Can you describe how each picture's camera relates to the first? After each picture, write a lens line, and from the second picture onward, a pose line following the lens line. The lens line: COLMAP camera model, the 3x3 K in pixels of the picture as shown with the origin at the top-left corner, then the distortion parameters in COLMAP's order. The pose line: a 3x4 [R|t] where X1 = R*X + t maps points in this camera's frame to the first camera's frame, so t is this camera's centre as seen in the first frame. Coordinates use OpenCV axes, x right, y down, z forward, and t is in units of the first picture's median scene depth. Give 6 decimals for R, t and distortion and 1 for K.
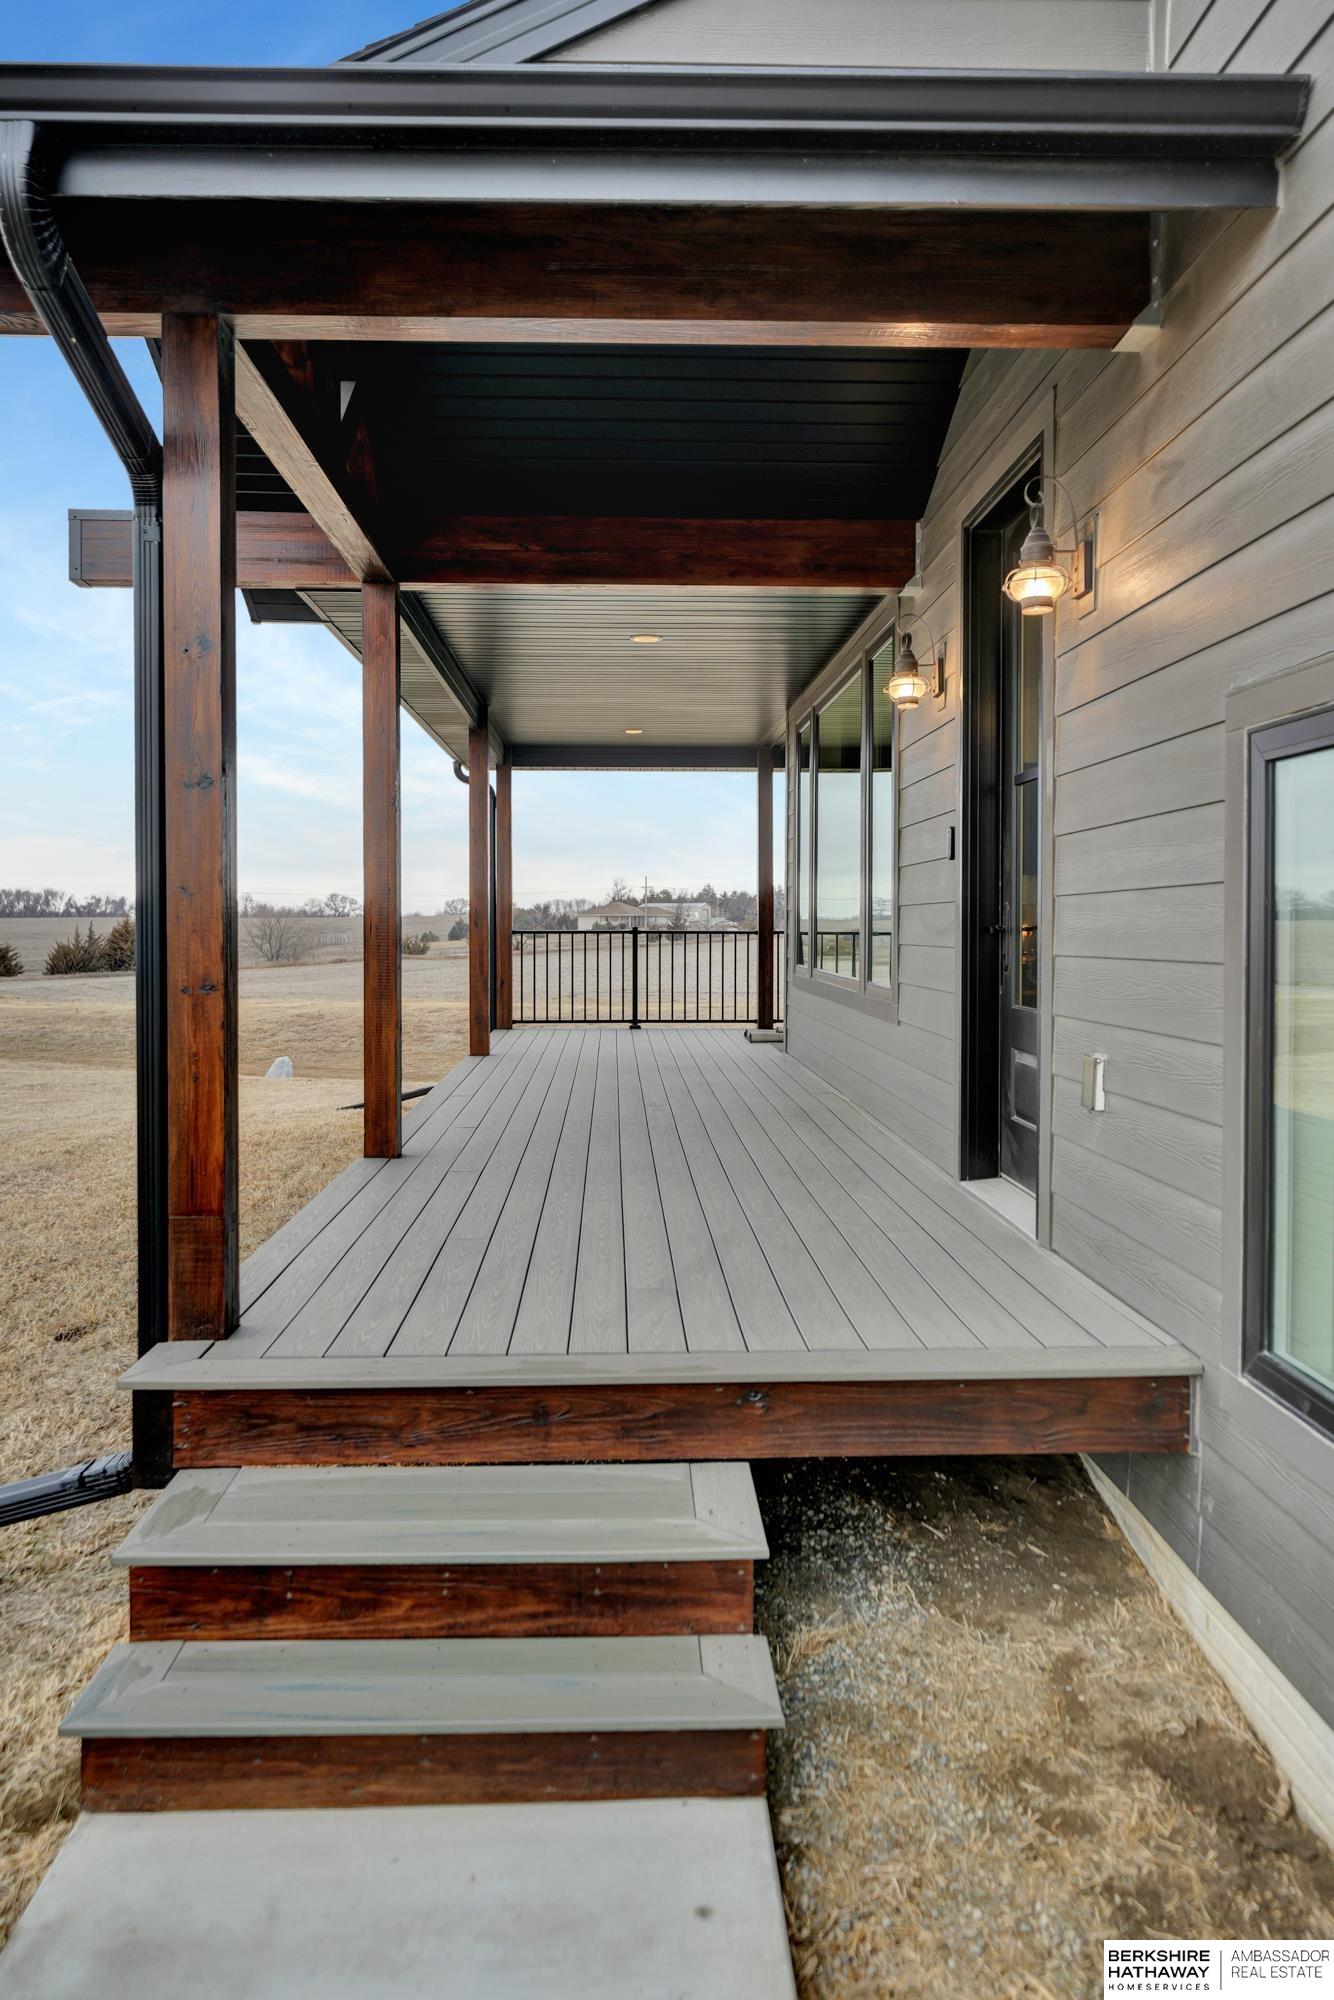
lens RADIAL K [[1380.0, 0, 662.4], [0, 1380.0, 952.2], [0, 0, 1]] dist [-0.008242, -0.000159]
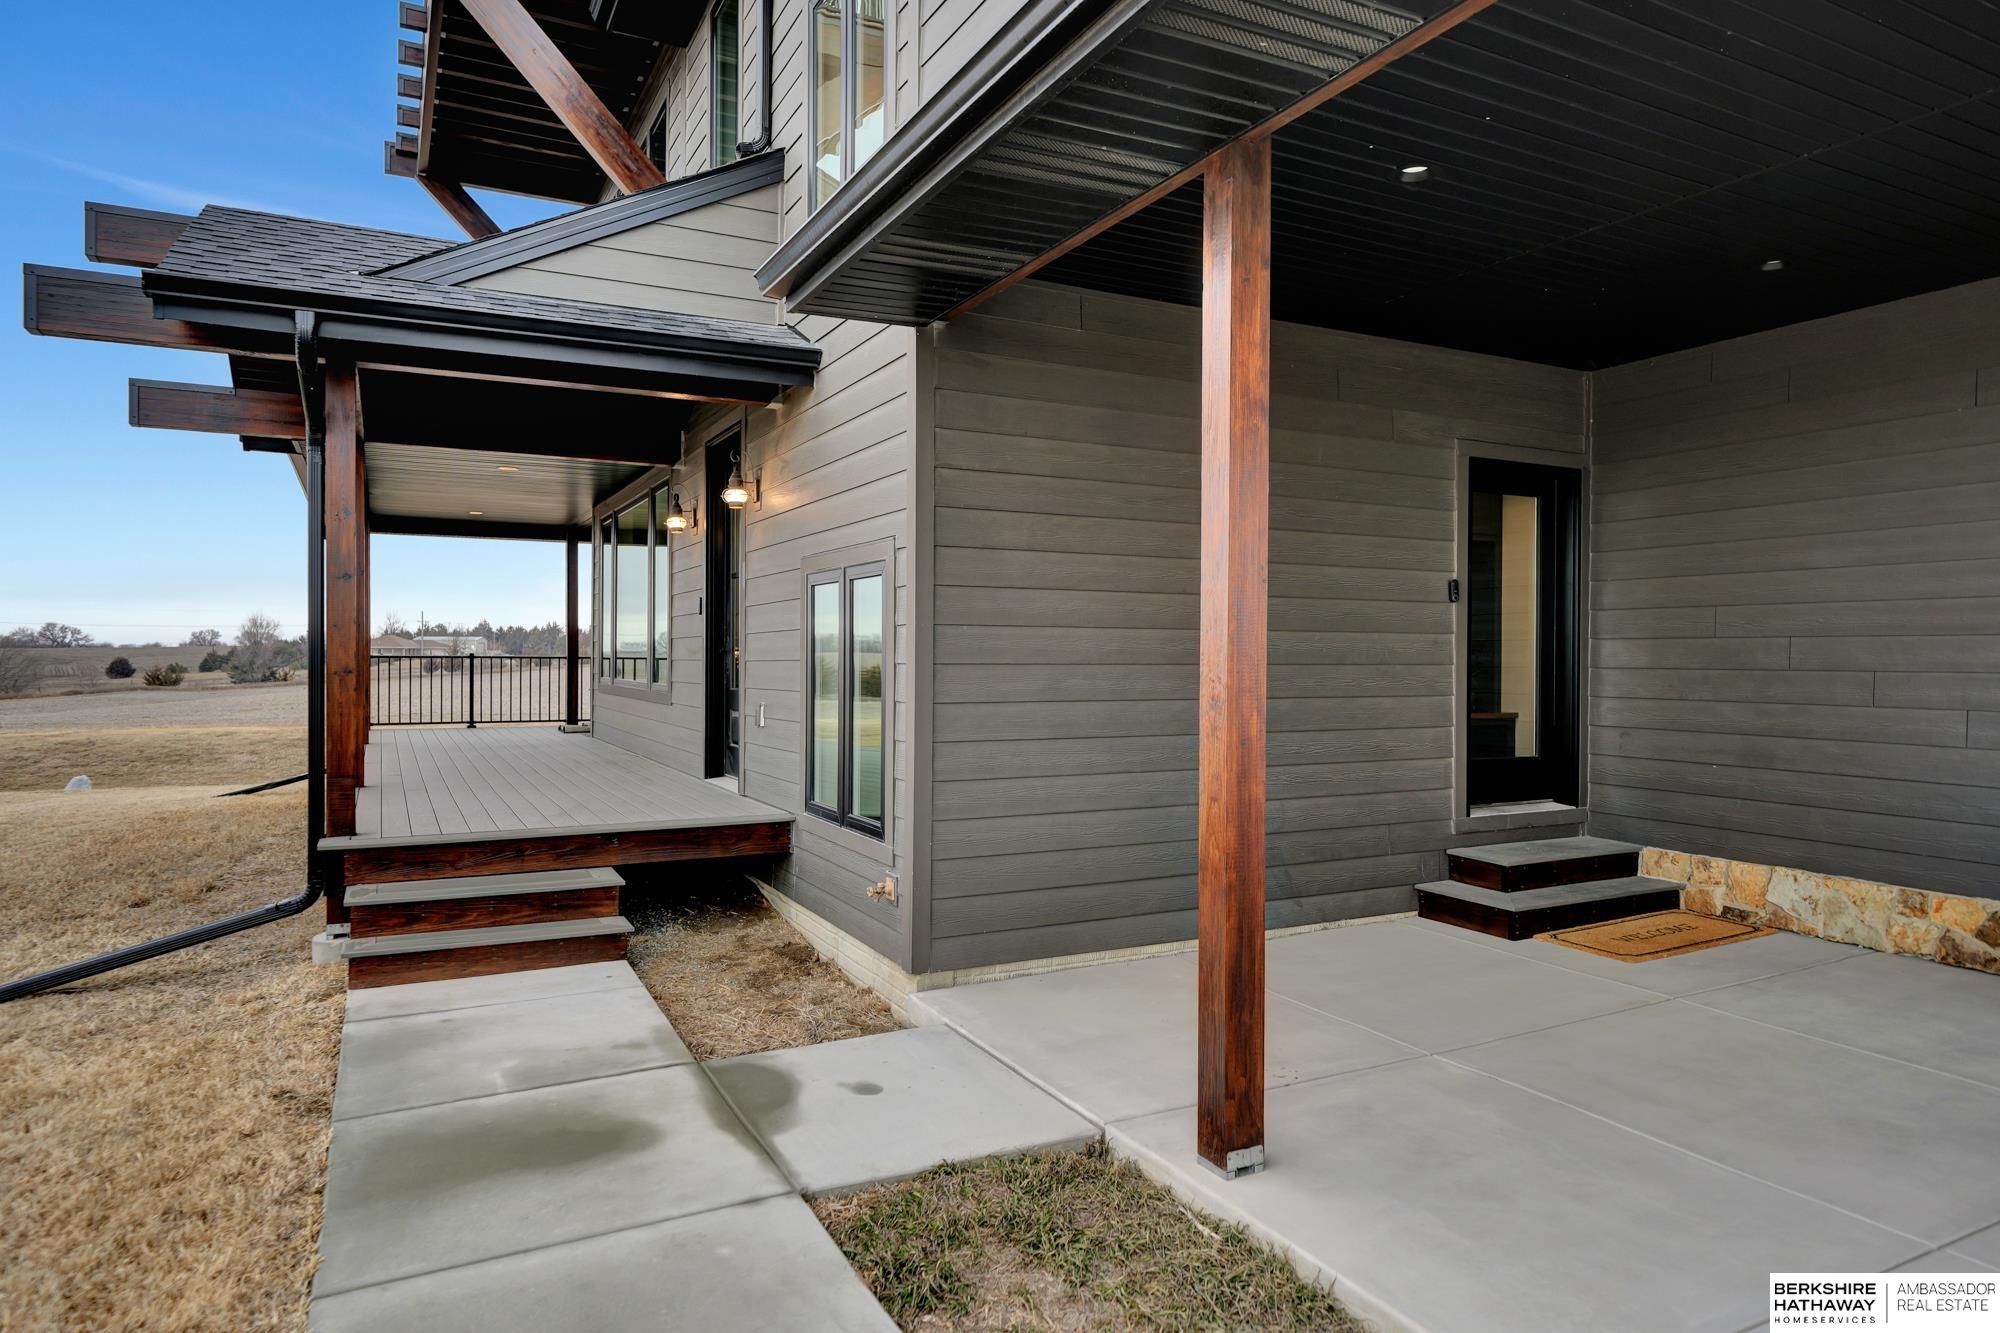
lens RADIAL K [[1187.6, 0, 995.1], [0, 1187.6, 666.3], [0, 0, 1]] dist [-0.005555, 0.000692]
pose [[0.904789, 0.000540, 0.425860, -0.108319], [0.004958, 0.999918, -0.011801, 0.023326], [-0.425831, 0.012789, 0.904712, -0.590116]]
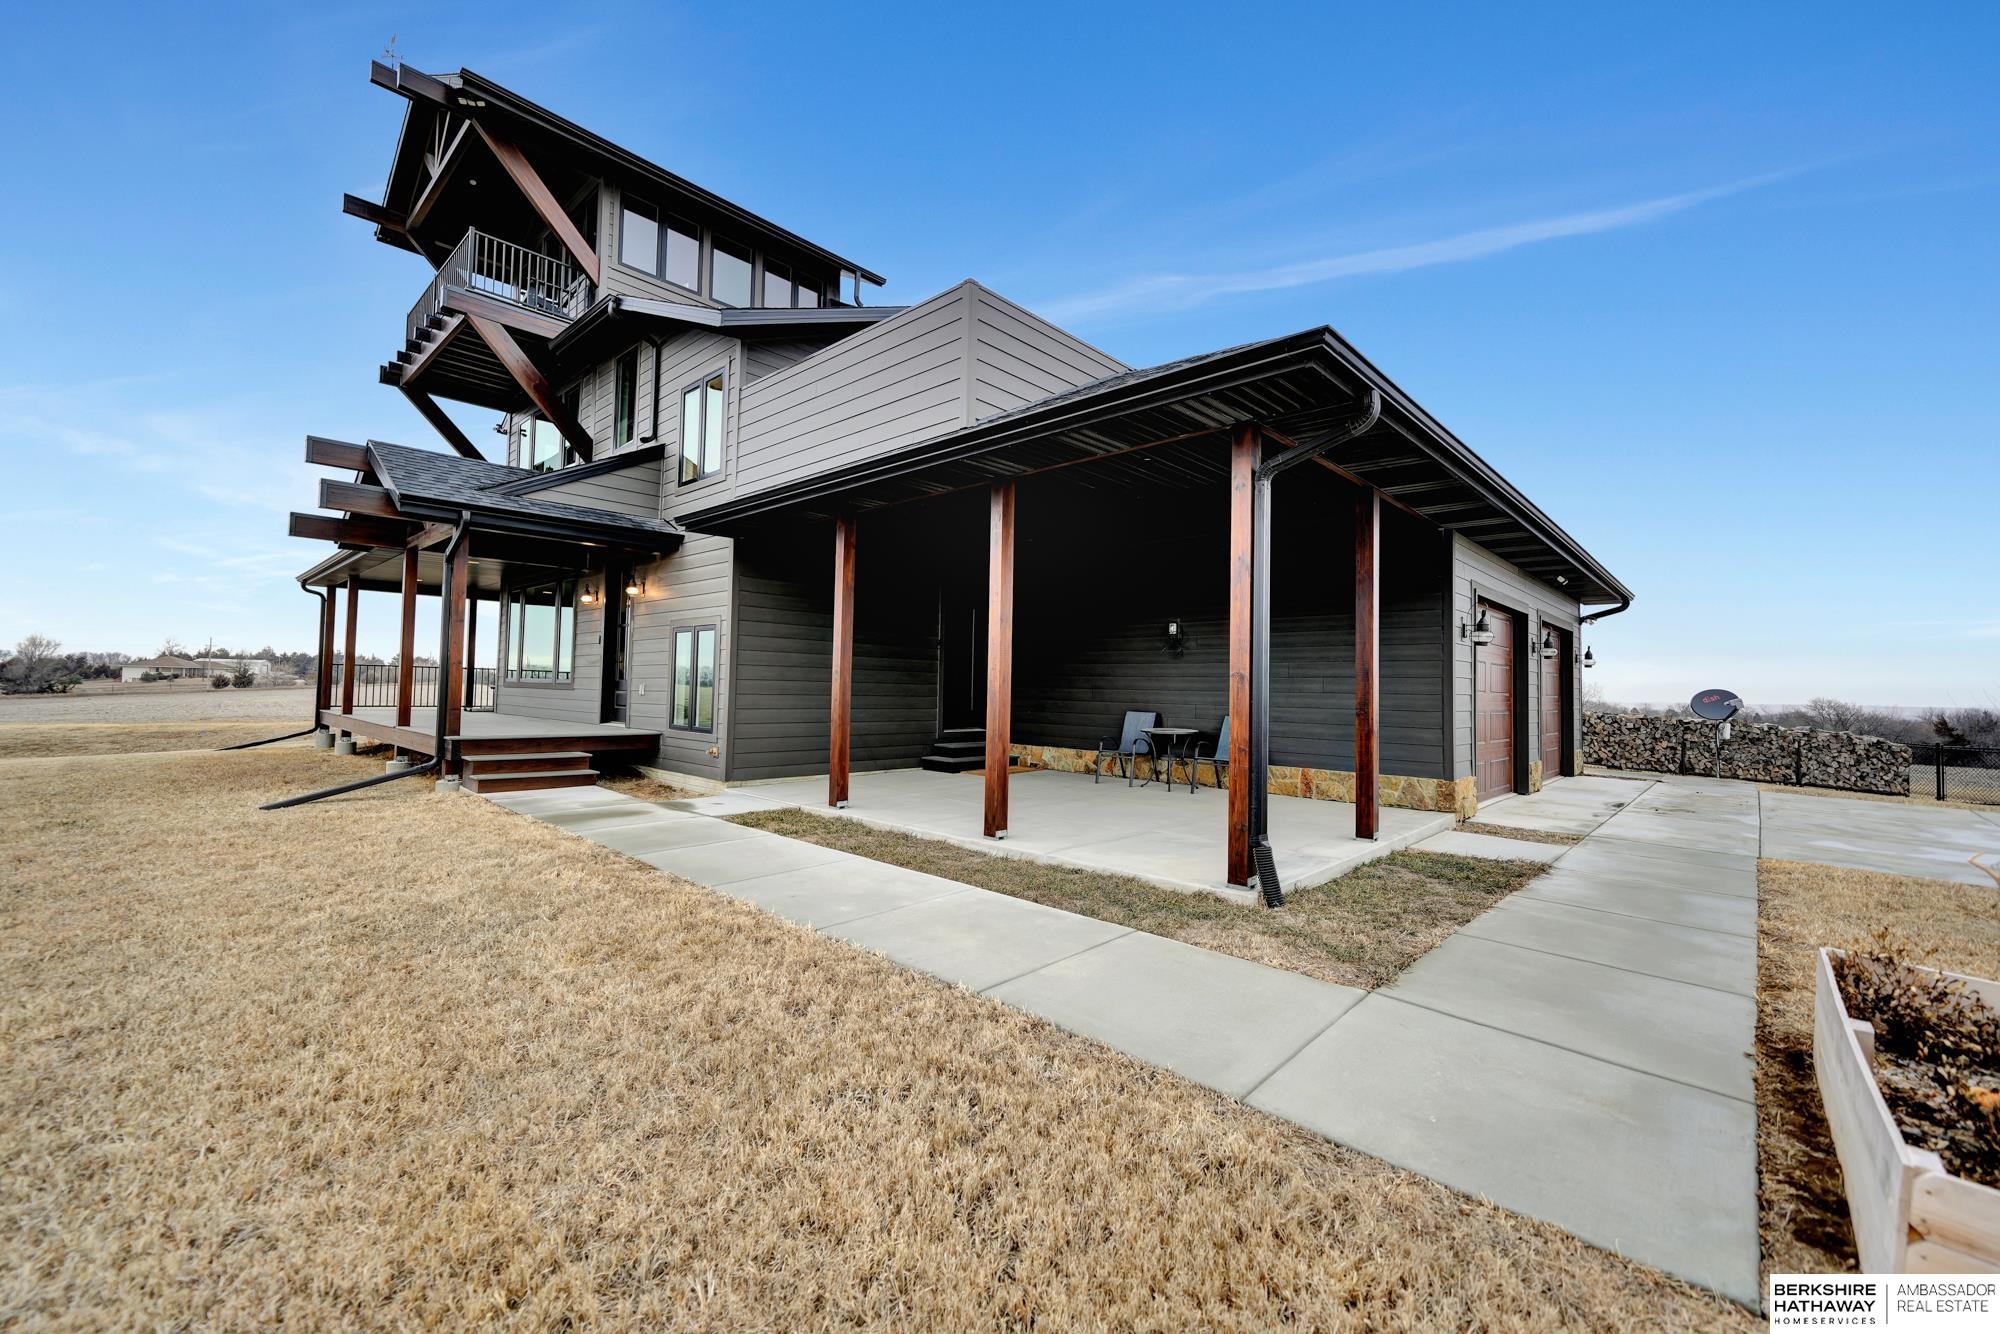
lens RADIAL K [[794.2, 0, 994.3], [0, 794.2, 665.2], [0, 0, 1]] dist [-0.000135, 0.000217]
pose [[0.713721, 0.037727, 0.699413, -0.501552], [-0.006086, 0.998845, -0.047668, 0.082931], [-0.700404, 0.029765, 0.713126, -1.237953]]
